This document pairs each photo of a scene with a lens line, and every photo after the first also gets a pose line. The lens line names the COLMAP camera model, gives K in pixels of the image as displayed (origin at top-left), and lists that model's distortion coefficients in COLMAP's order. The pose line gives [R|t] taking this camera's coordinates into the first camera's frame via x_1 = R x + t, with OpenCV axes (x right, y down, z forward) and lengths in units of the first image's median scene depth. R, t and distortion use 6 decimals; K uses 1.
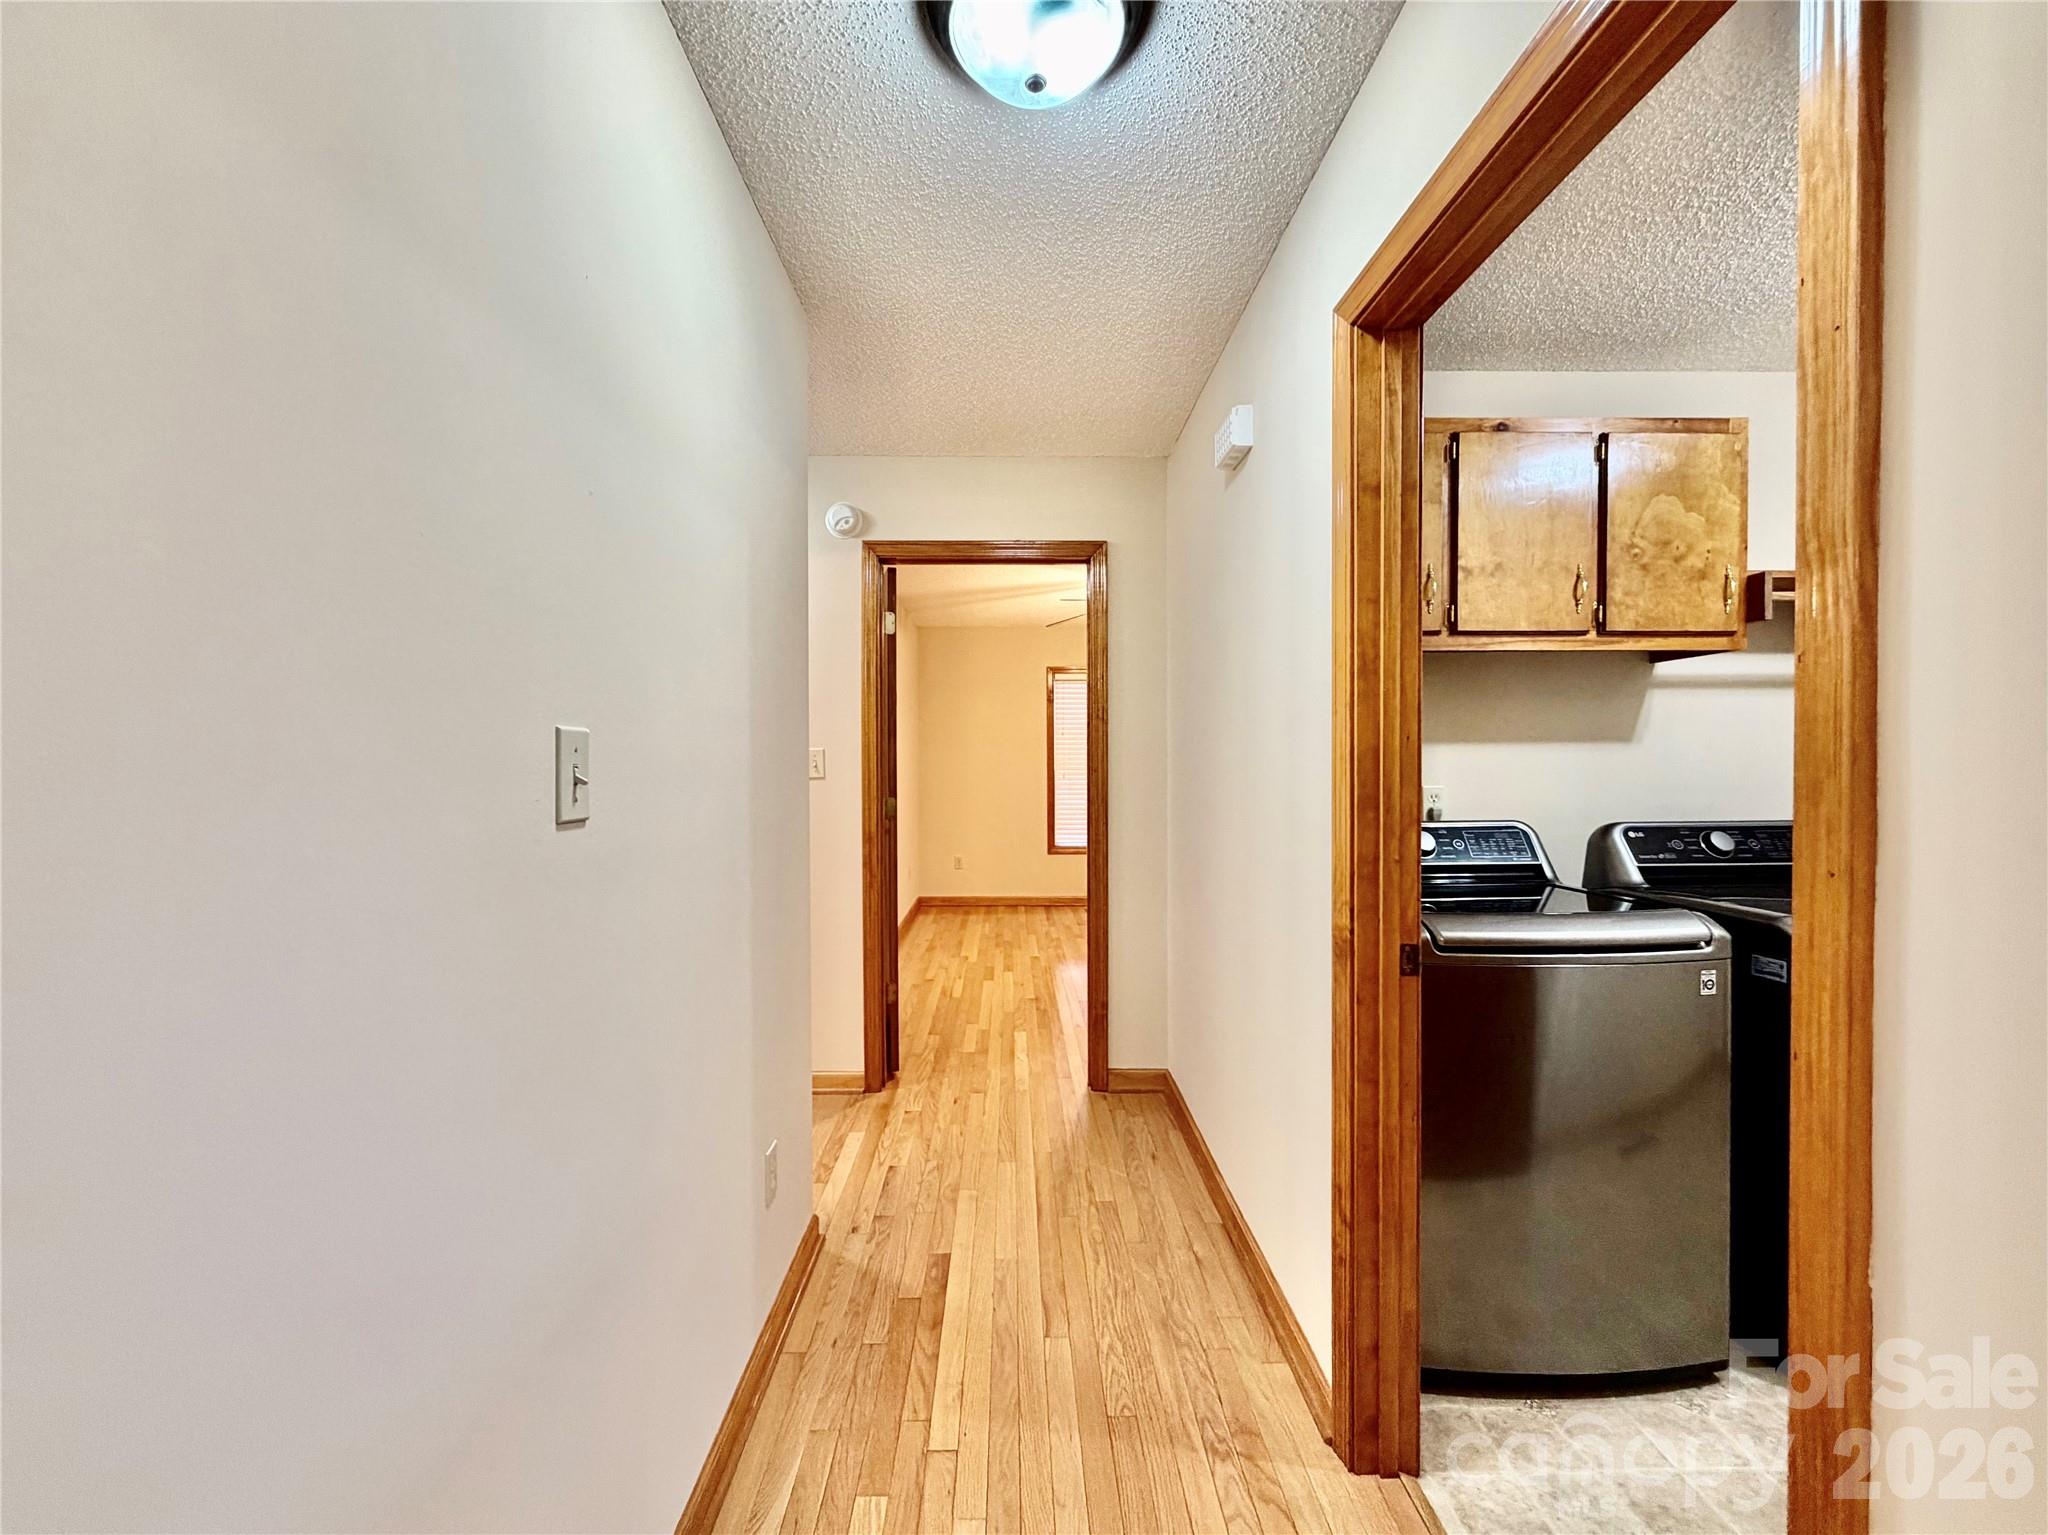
lens RADIAL K [[831.8, 0, 1022.9], [0, 831.8, 767.0], [0, 0, 1]] dist [0.001981, 0.000282]
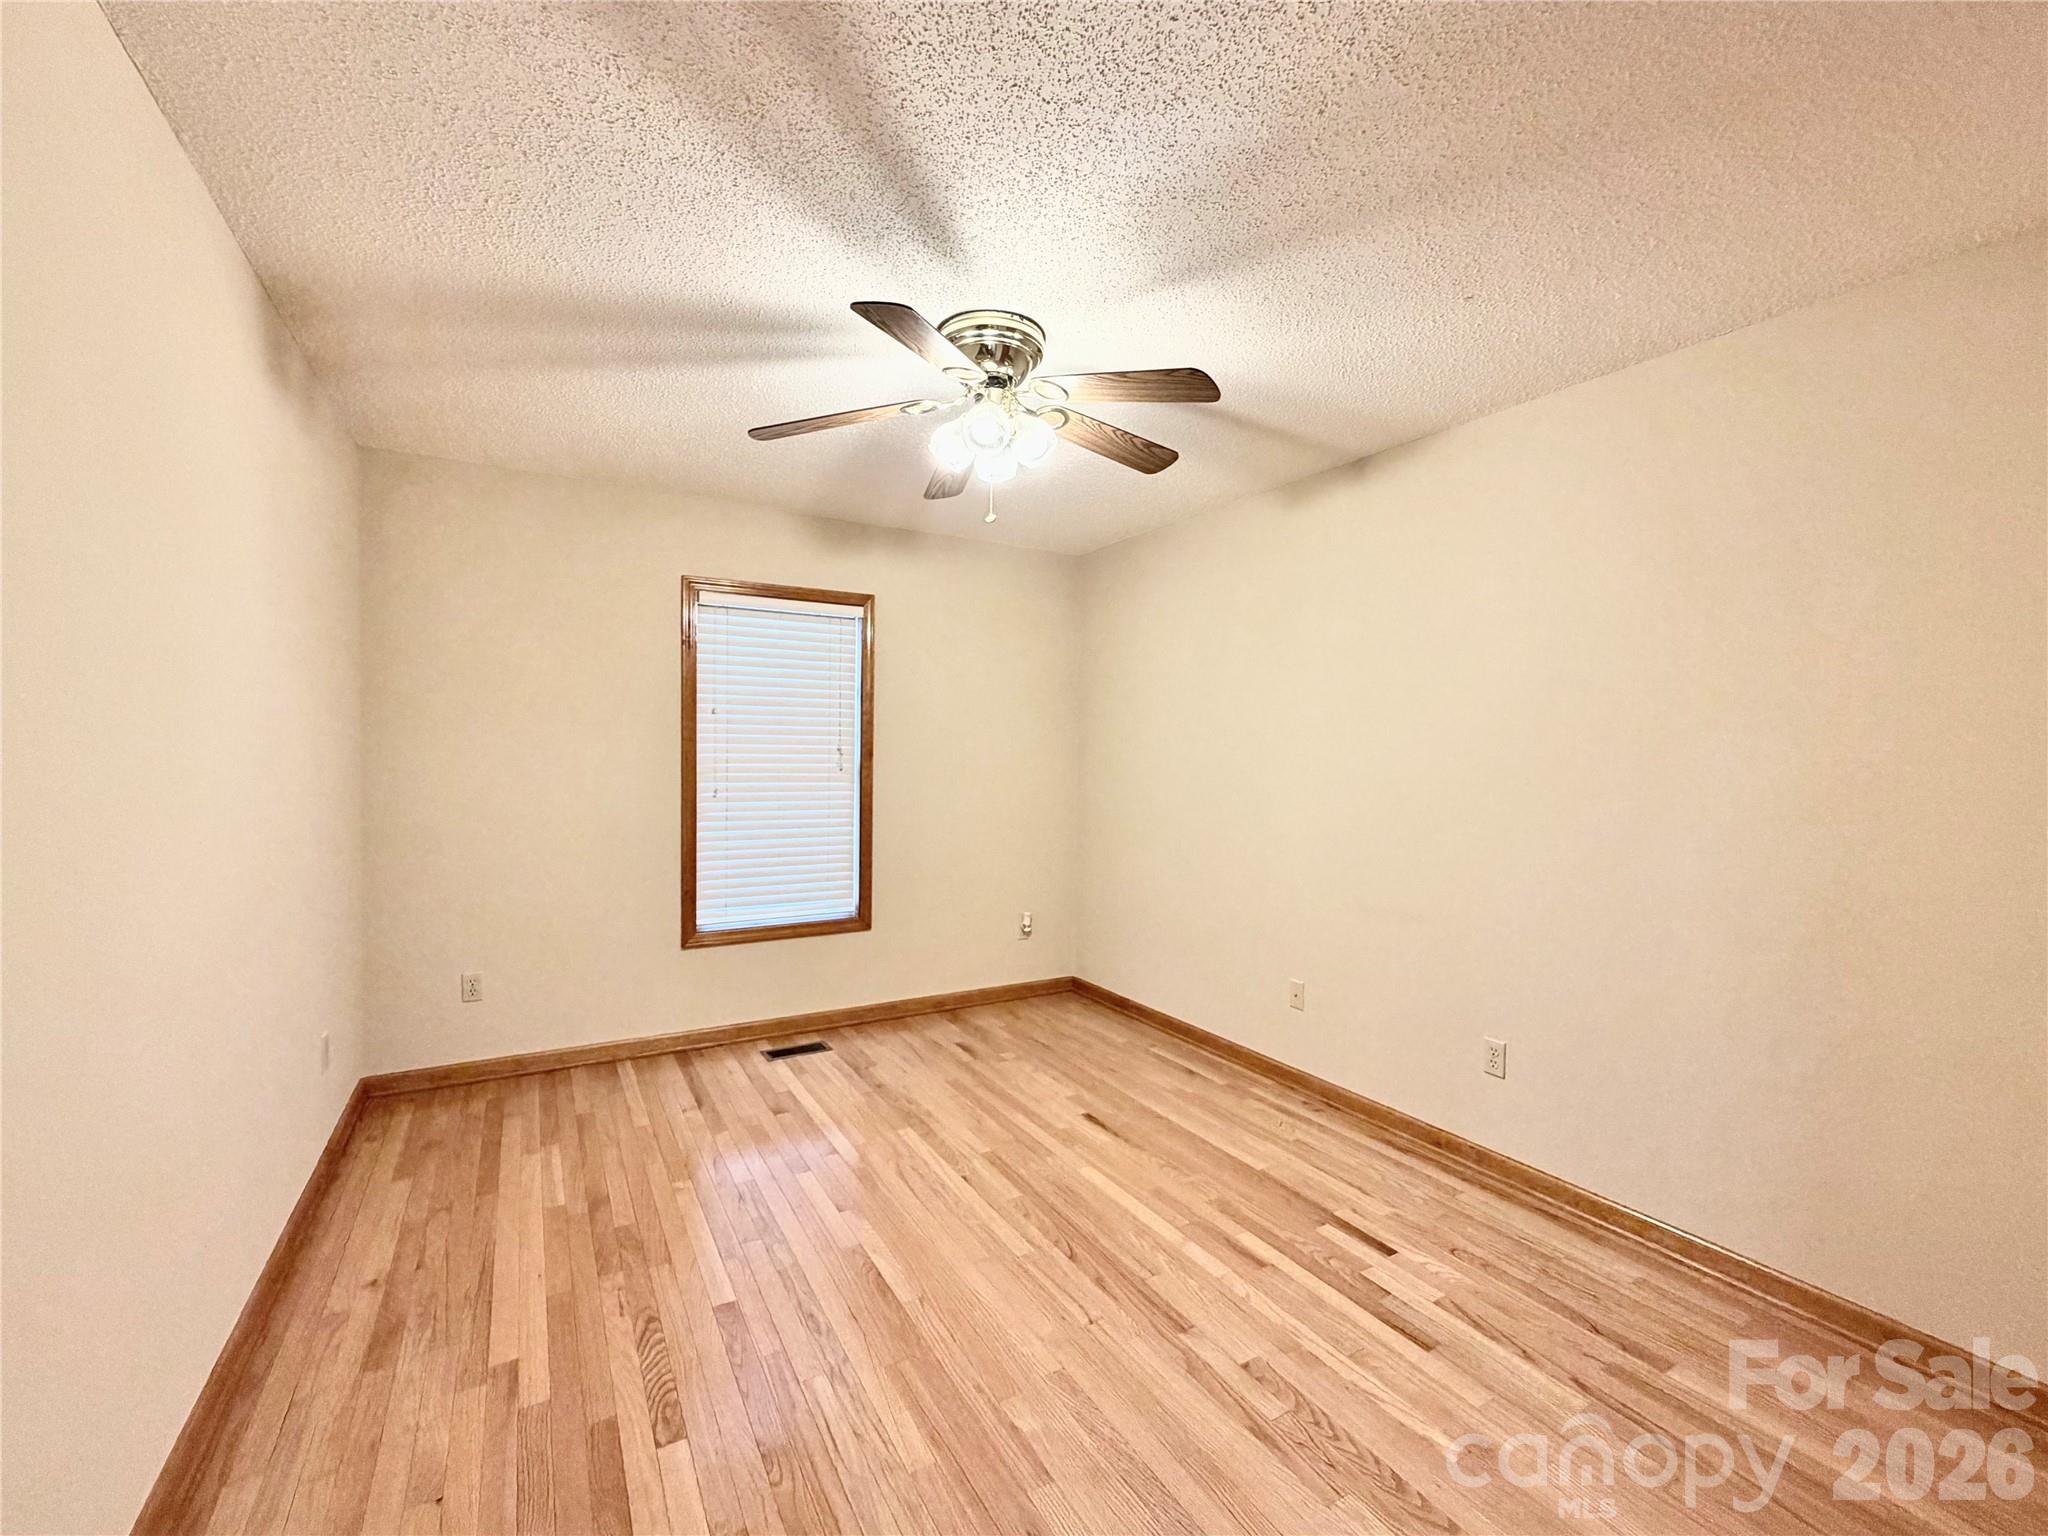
lens RADIAL K [[831.8, 0, 1022.2], [0, 831.8, 749.9], [0, 0, 1]] dist [0.001981, 0.000282]
pose [[0.868747, -0.000441, 0.495255, -0.067175], [0.000466, 1.000000, 0.000072, -0.027230], [-0.495255, 0.000168, 0.868747, 0.742523]]
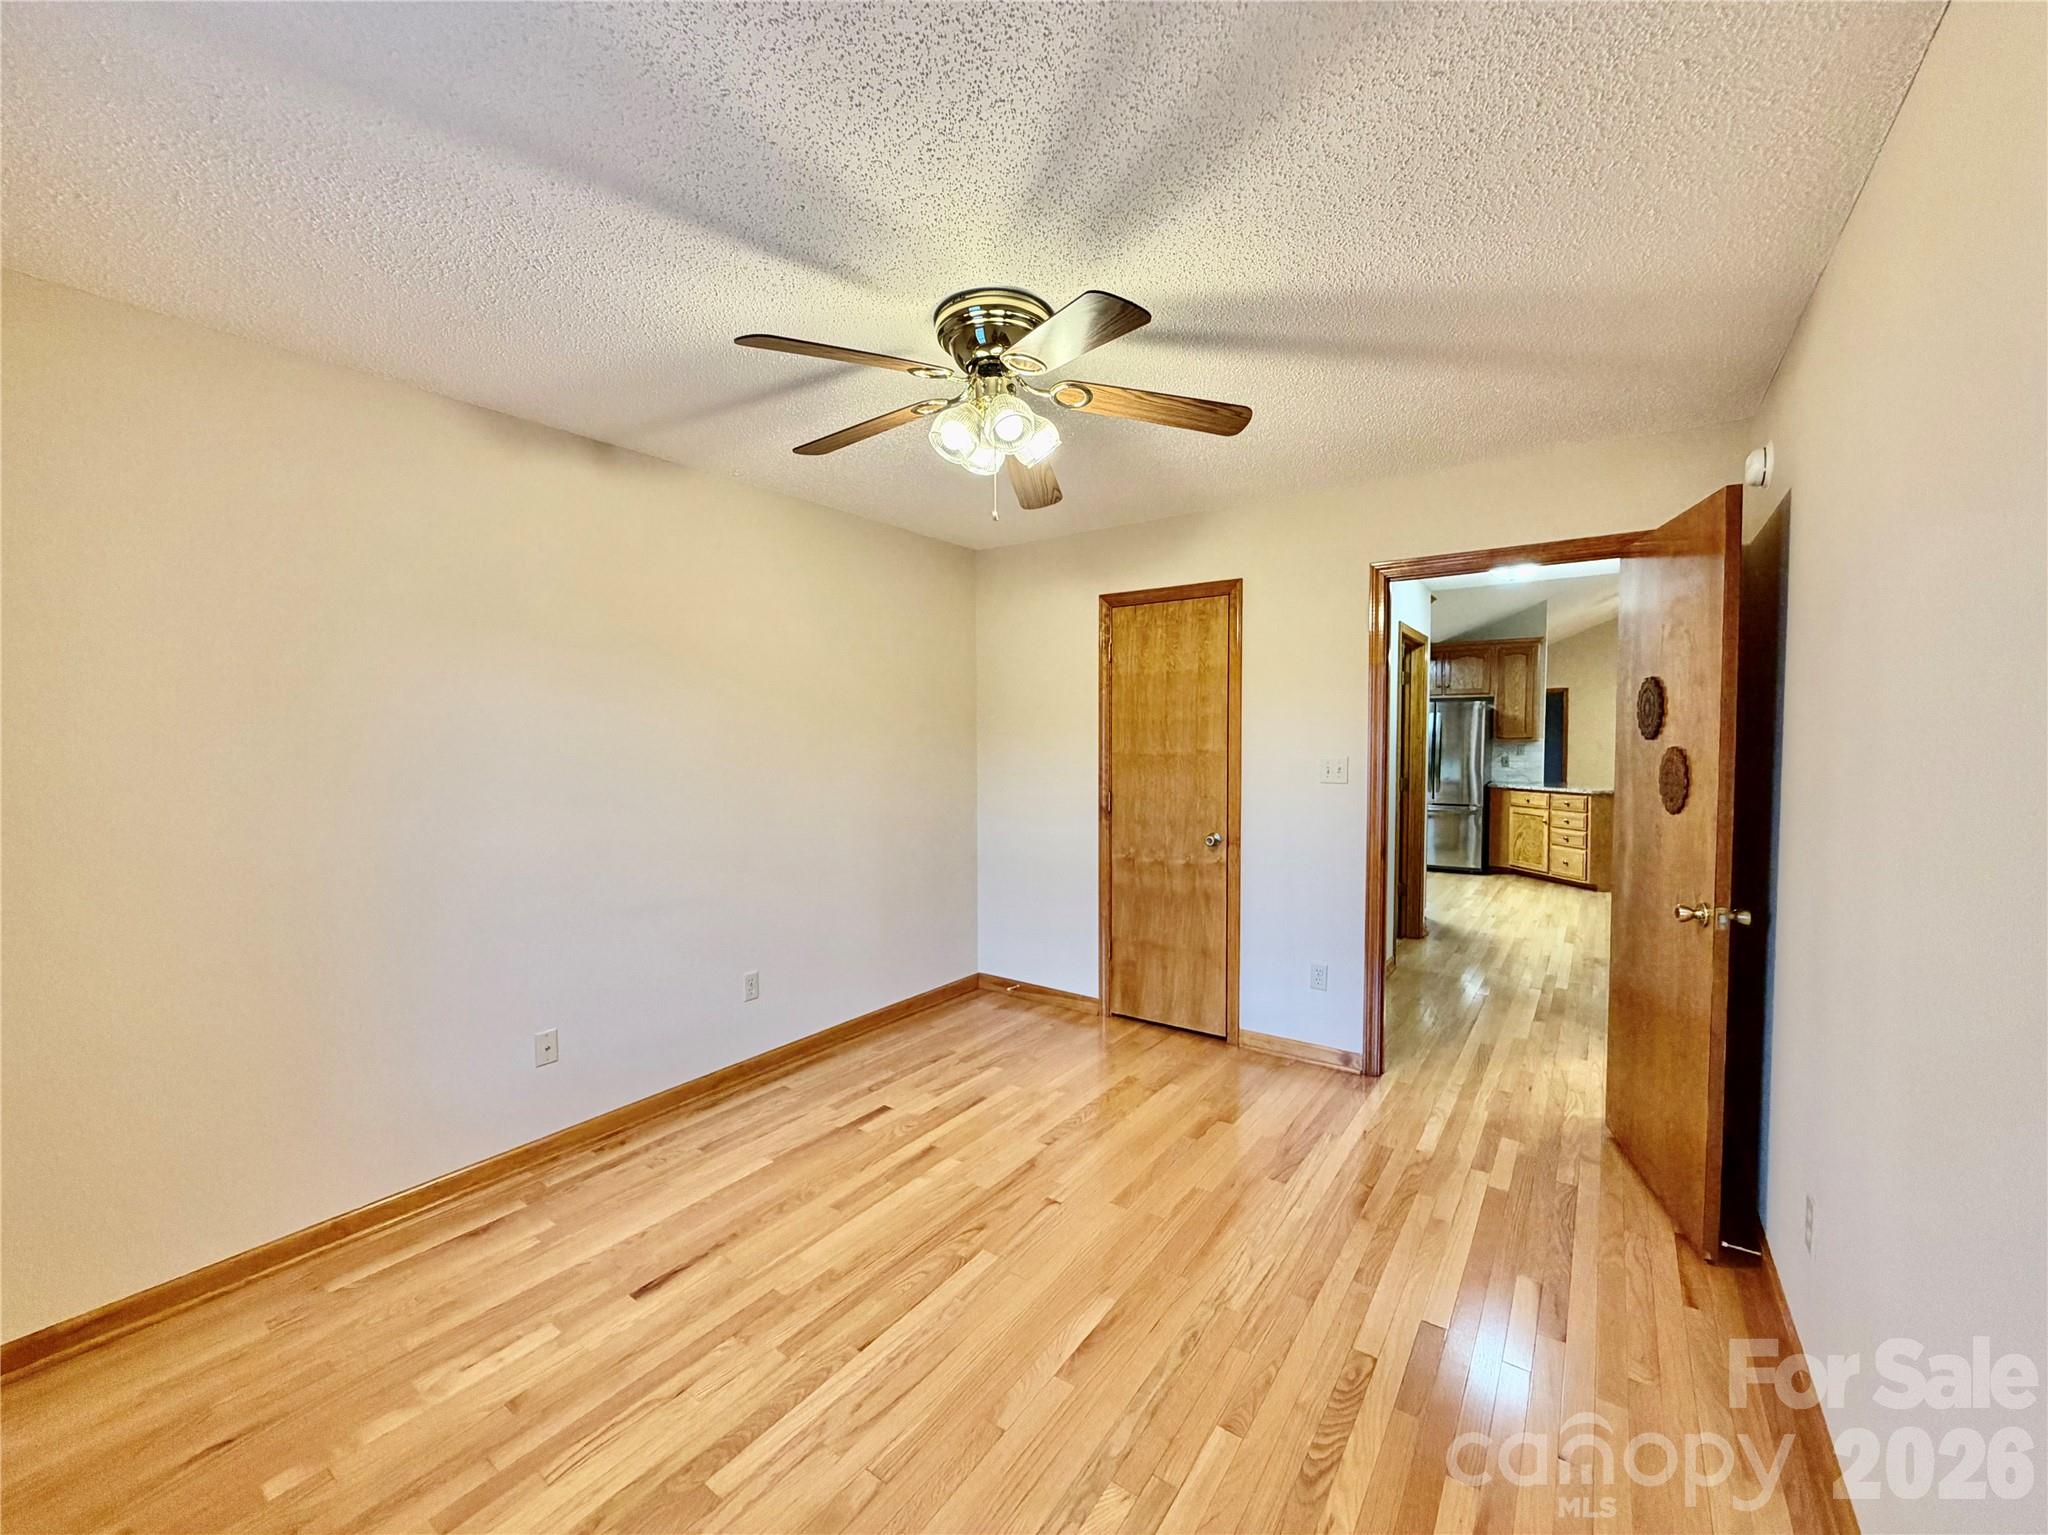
lens RADIAL K [[831.8, 0, 1018.6], [0, 831.8, 765.8], [0, 0, 1]] dist [0.001981, 0.000282]
pose [[-0.805768, -0.027928, 0.591573, -0.119090], [-0.001809, 0.998999, 0.044698, -0.041646], [-0.592229, 0.034946, -0.805012, 1.546270]]
